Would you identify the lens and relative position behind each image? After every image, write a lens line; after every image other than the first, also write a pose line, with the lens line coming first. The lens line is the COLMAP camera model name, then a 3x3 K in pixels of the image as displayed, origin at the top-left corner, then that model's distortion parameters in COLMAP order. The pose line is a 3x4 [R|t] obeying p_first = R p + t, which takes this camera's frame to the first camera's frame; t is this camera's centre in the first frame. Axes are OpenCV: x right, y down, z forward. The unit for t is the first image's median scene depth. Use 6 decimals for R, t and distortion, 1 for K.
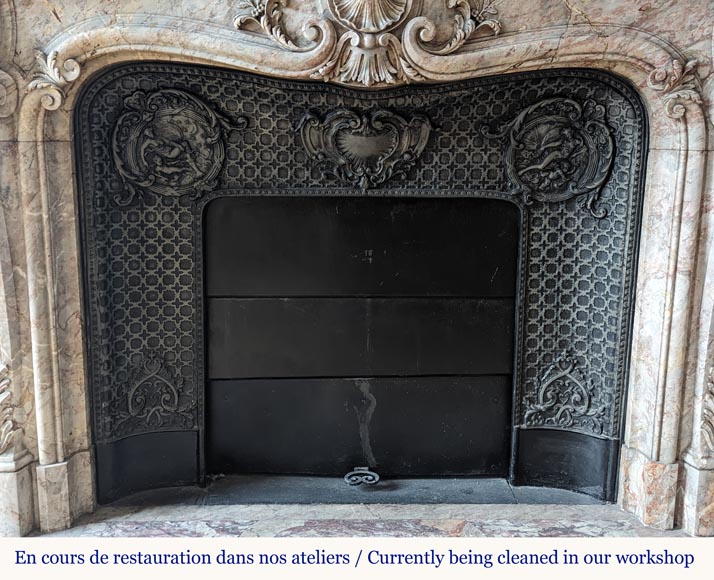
lens RADIAL K [[735.6, 0, 379.4], [0, 735.6, 271.4], [0, 0, 1]] dist [0.028556, 0.000000]
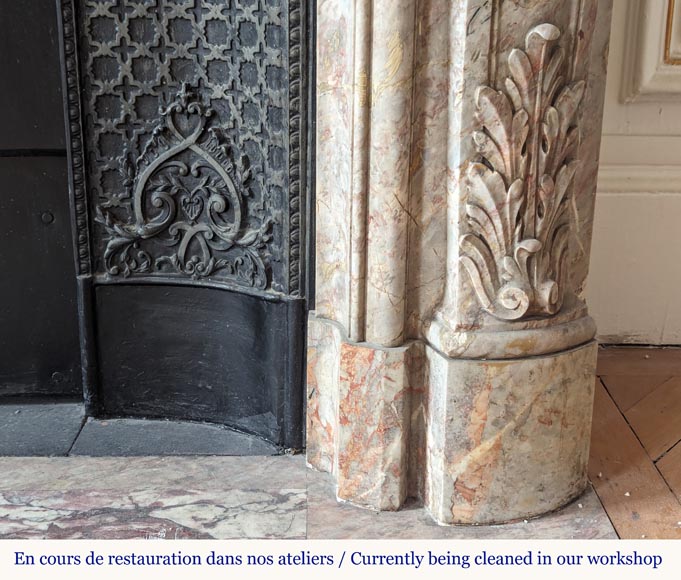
lens RADIAL K [[1099.2, 0, 342.1], [0, 1099.2, 285.8], [0, 0, 1]] dist [0.110683, 0.000000]
pose [[0.999774, -0.001237, 0.021232, 0.329920], [-0.001295, 0.992915, 0.118819, 0.146167], [-0.021228, -0.118820, 0.992689, 0.391742]]
